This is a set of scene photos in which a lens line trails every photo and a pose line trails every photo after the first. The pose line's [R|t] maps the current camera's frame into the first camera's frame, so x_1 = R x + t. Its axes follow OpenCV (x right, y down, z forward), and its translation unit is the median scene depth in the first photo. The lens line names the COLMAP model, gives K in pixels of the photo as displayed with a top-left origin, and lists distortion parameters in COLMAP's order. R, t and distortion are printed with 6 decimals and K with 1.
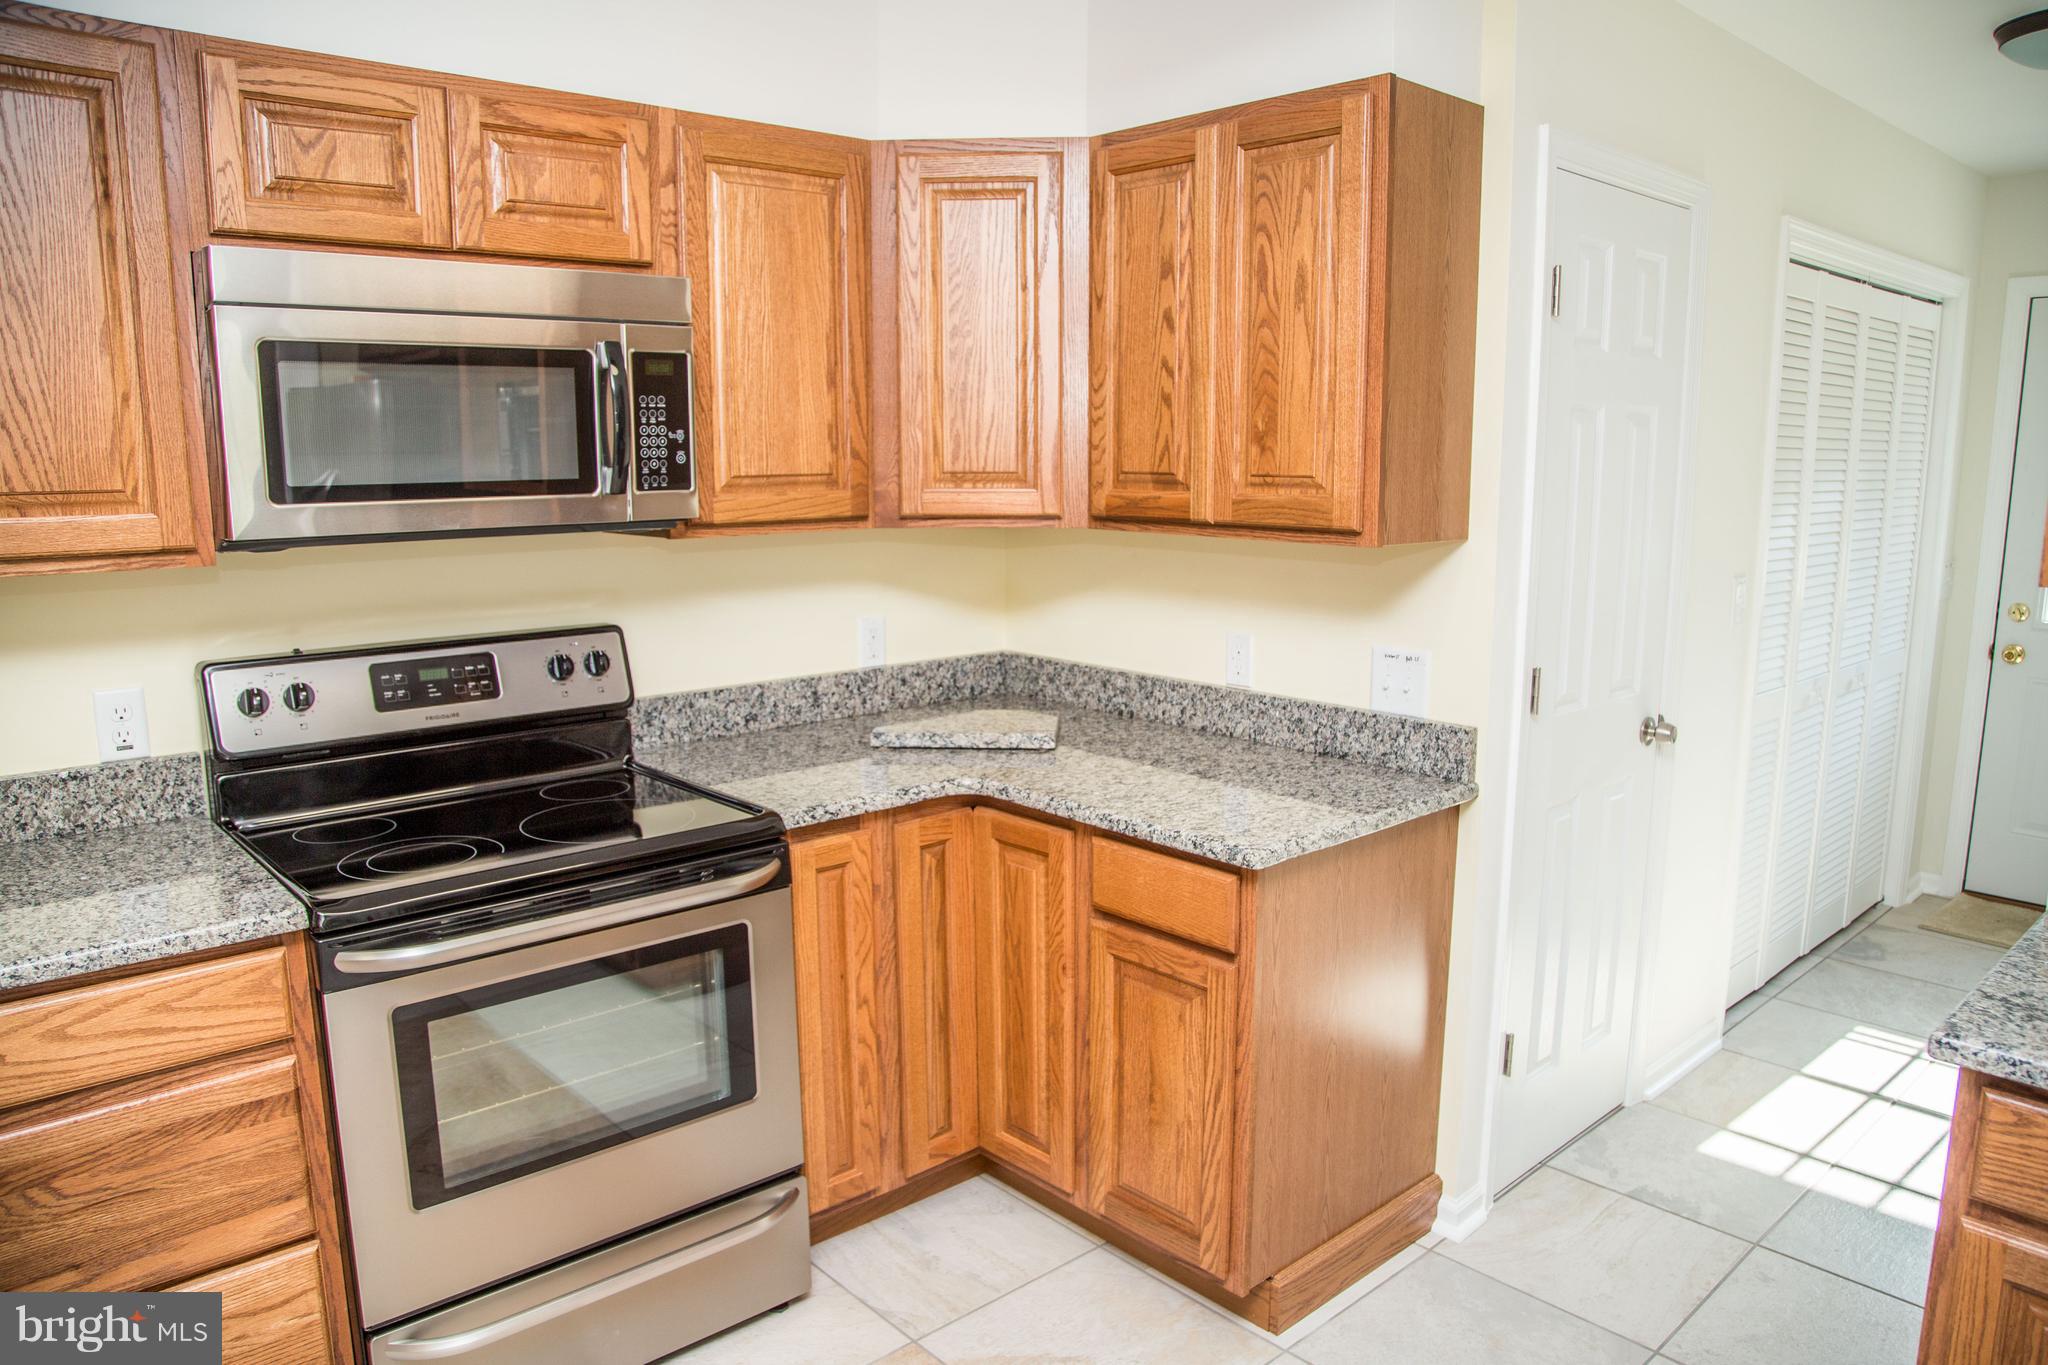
lens RADIAL K [[1412.2, 0, 1038.5], [0, 1412.2, 690.2], [0, 0, 1]] dist [-0.104896, 0.053926]
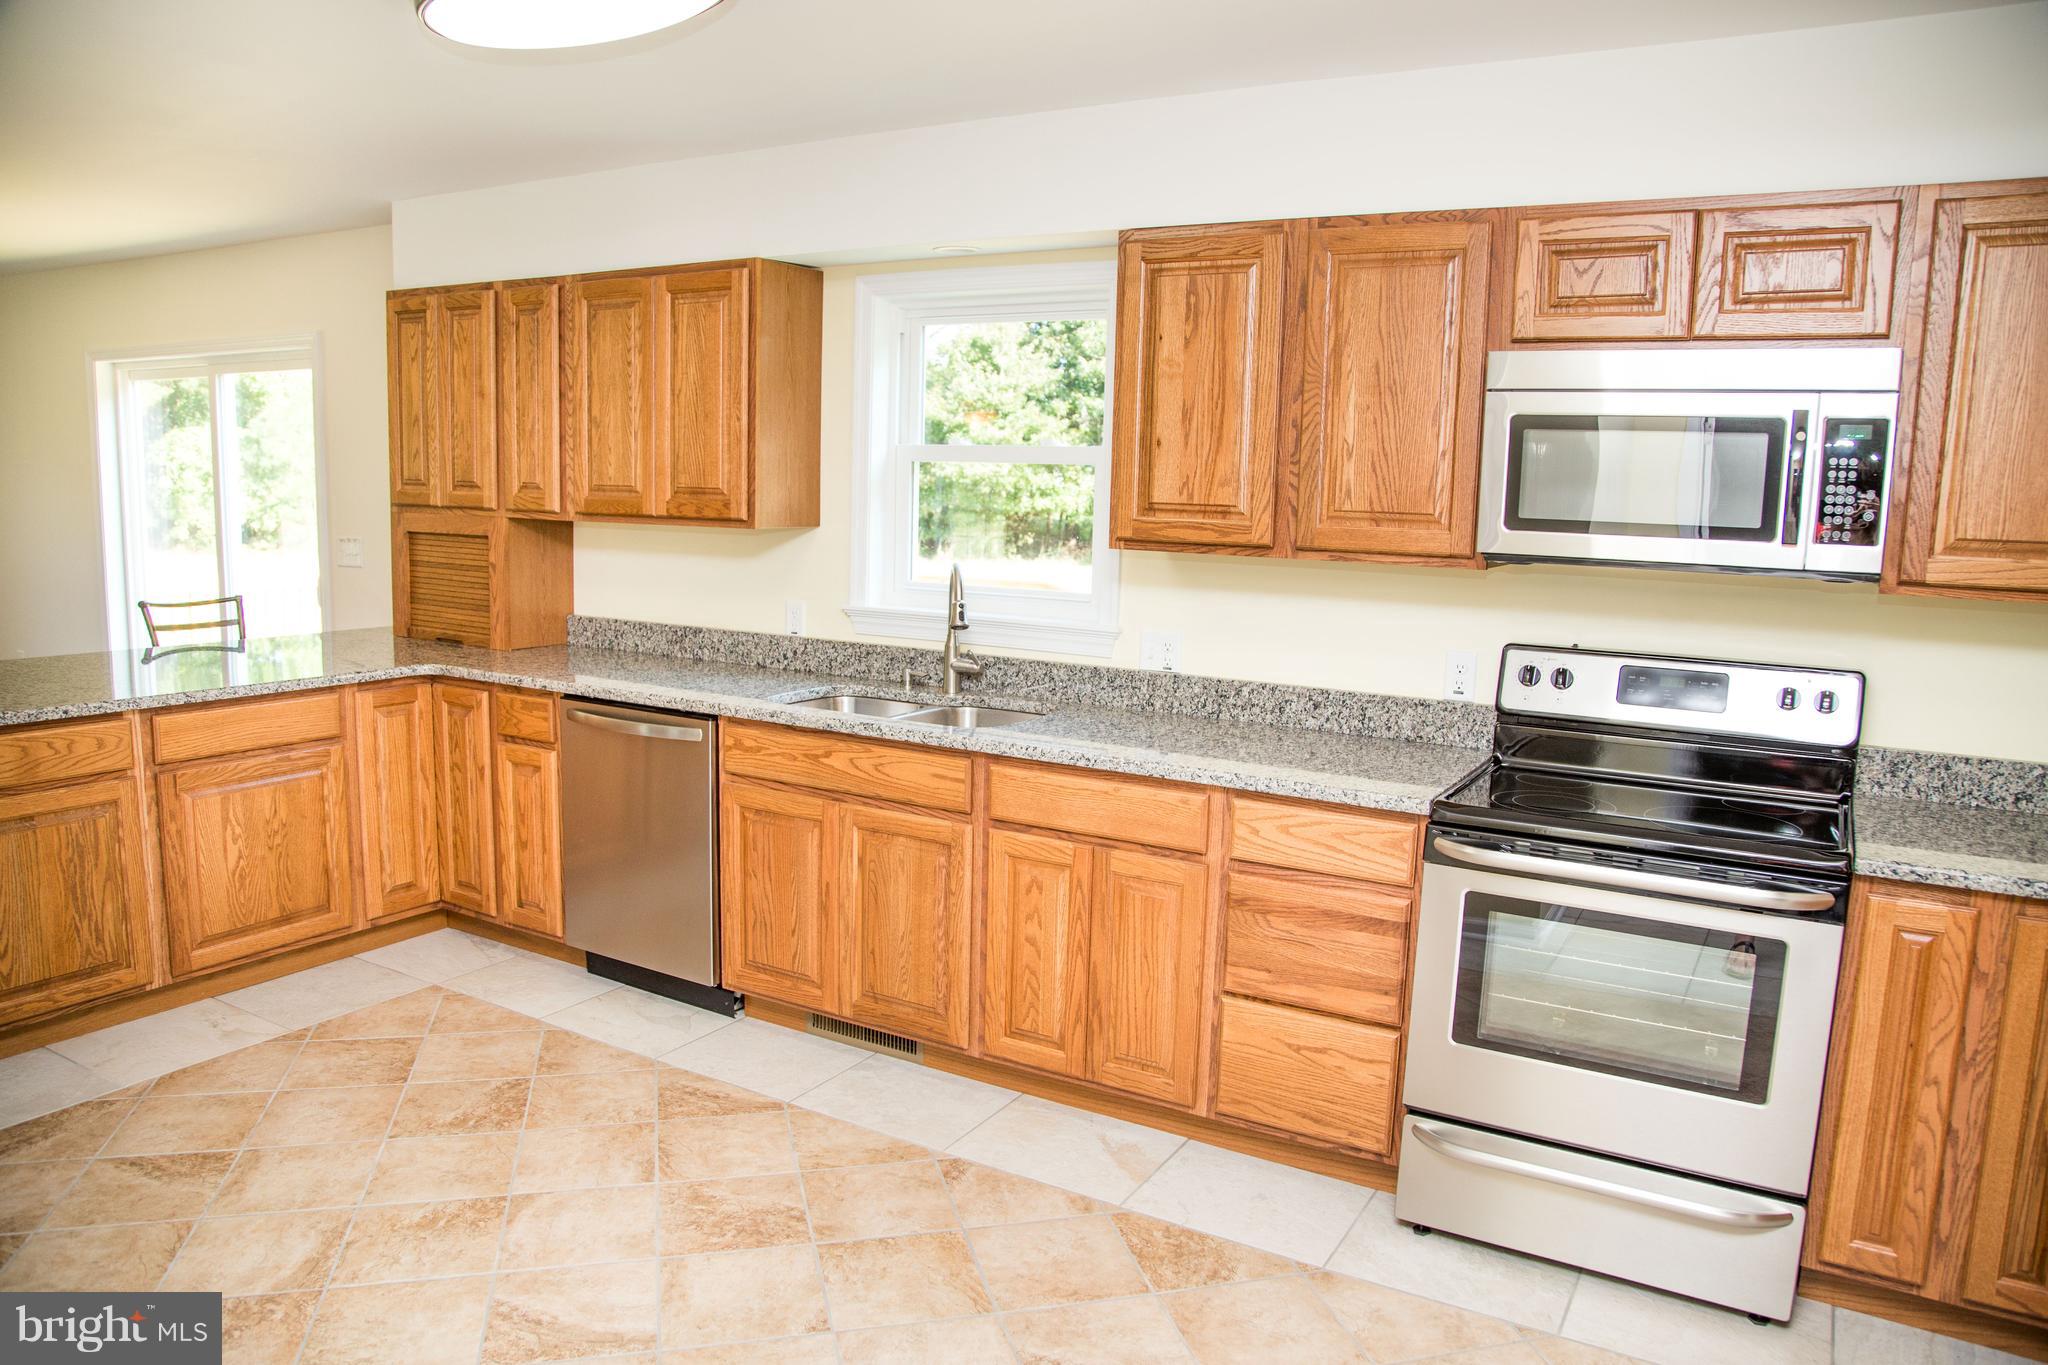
lens RADIAL K [[1412.2, 0, 1012.7], [0, 1412.2, 691.0], [0, 0, 1]] dist [-0.104896, 0.053926]
pose [[0.293524, 0.148449, -0.944355, 0.611958], [-0.188598, 0.977446, 0.095031, -0.011647], [0.937163, 0.150209, 0.314901, 0.084086]]
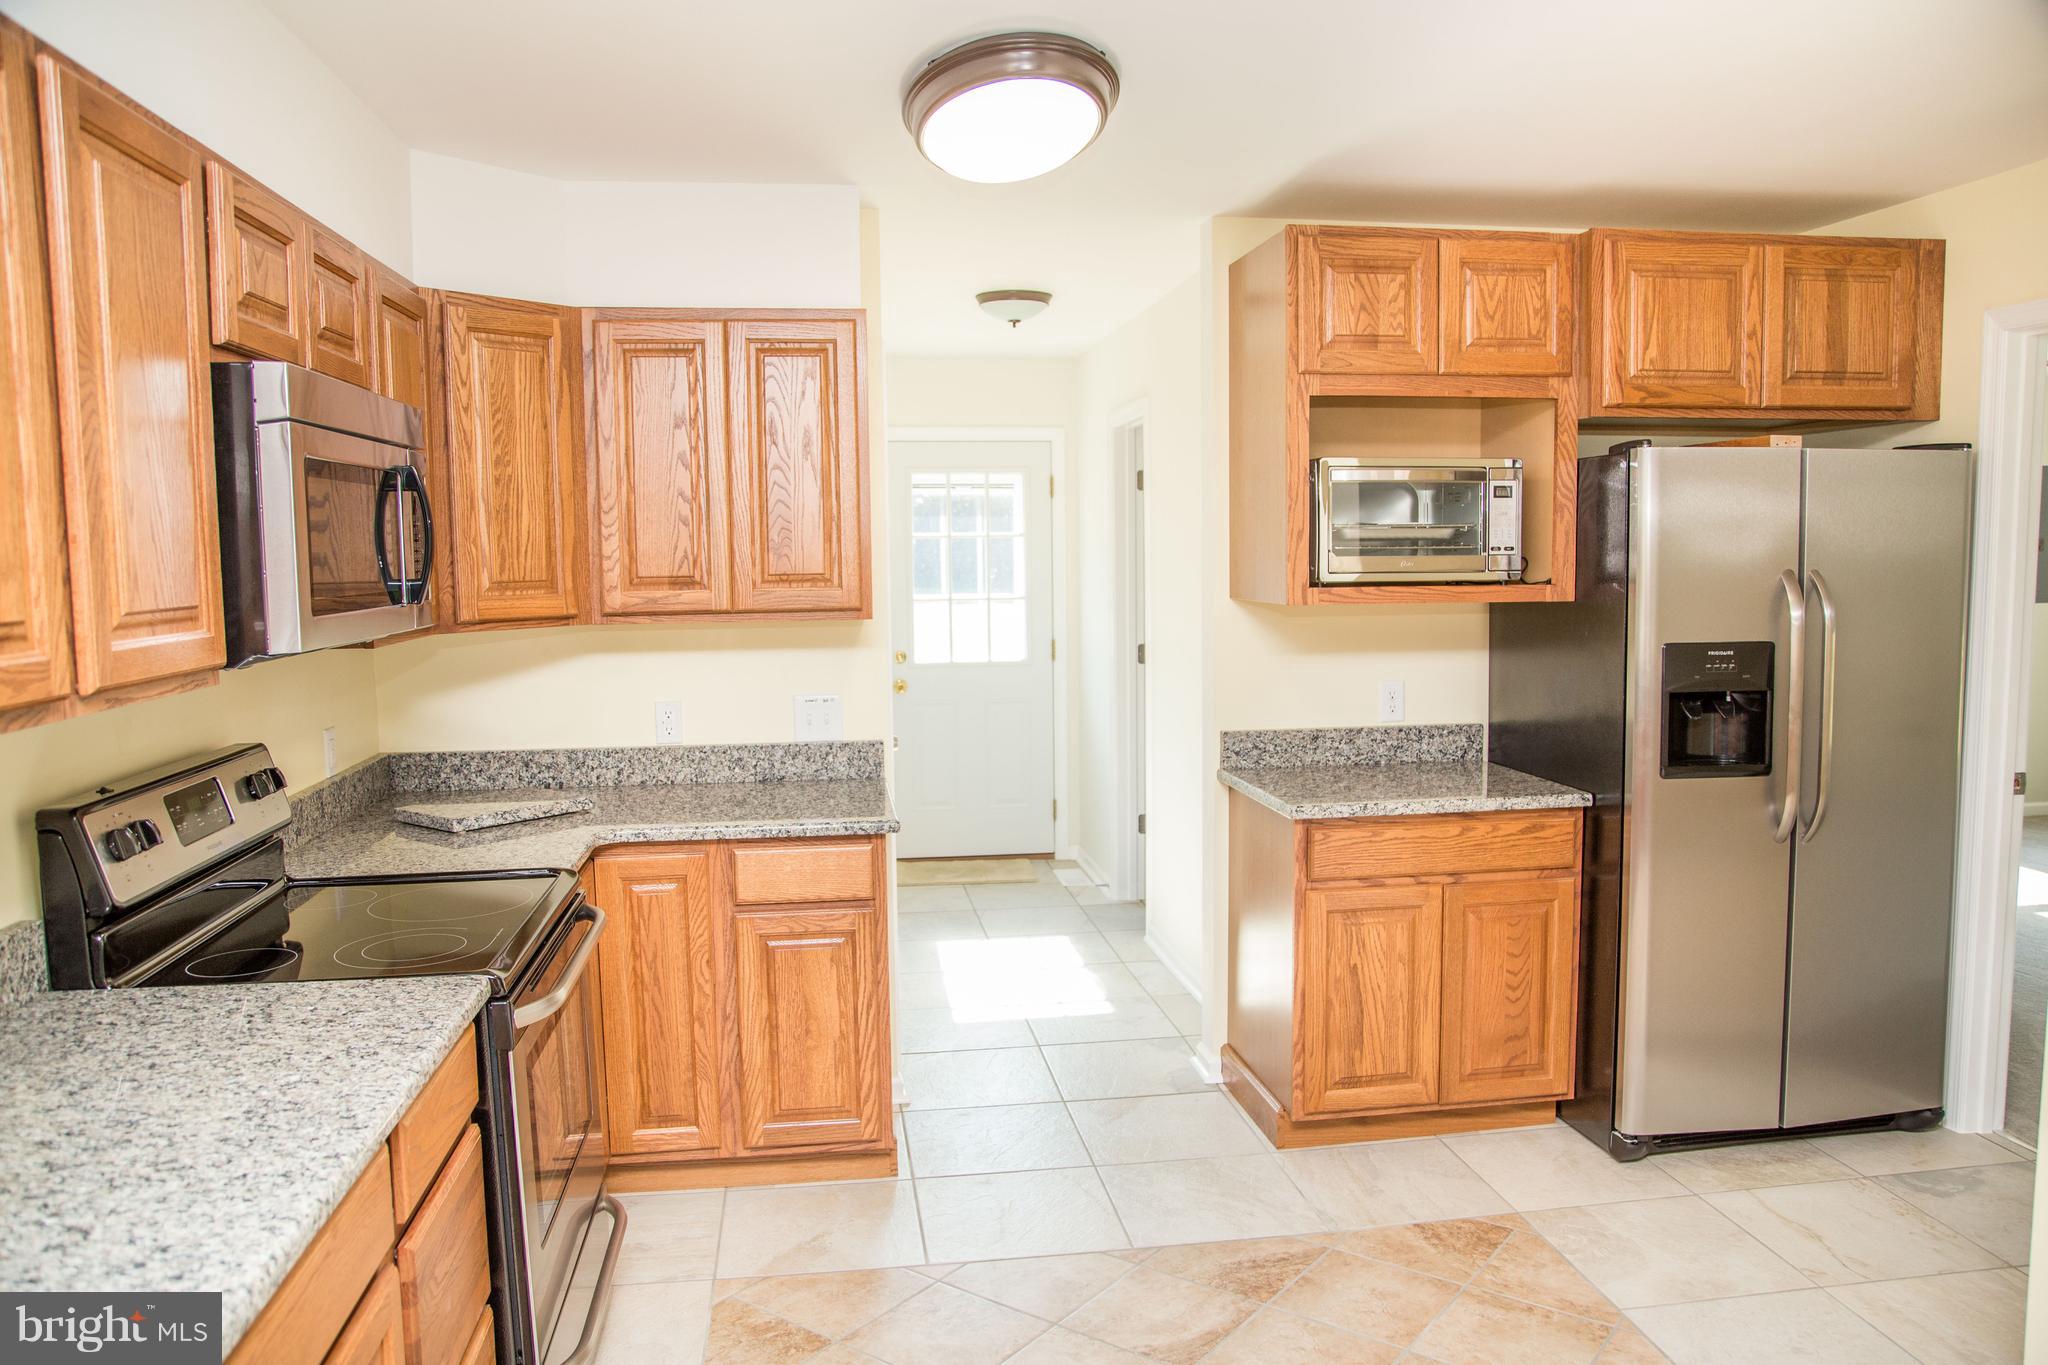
lens RADIAL K [[1565.1, 0, 1008.1], [0, 1565.1, 682.8], [0, 0, 1]] dist [-0.062847, 0.021606]
pose [[0.555408, -0.079245, 0.827793, -1.187488], [0.153800, 0.988065, -0.008604, 0.002153], [-0.817232, 0.132093, 0.560967, -0.053353]]
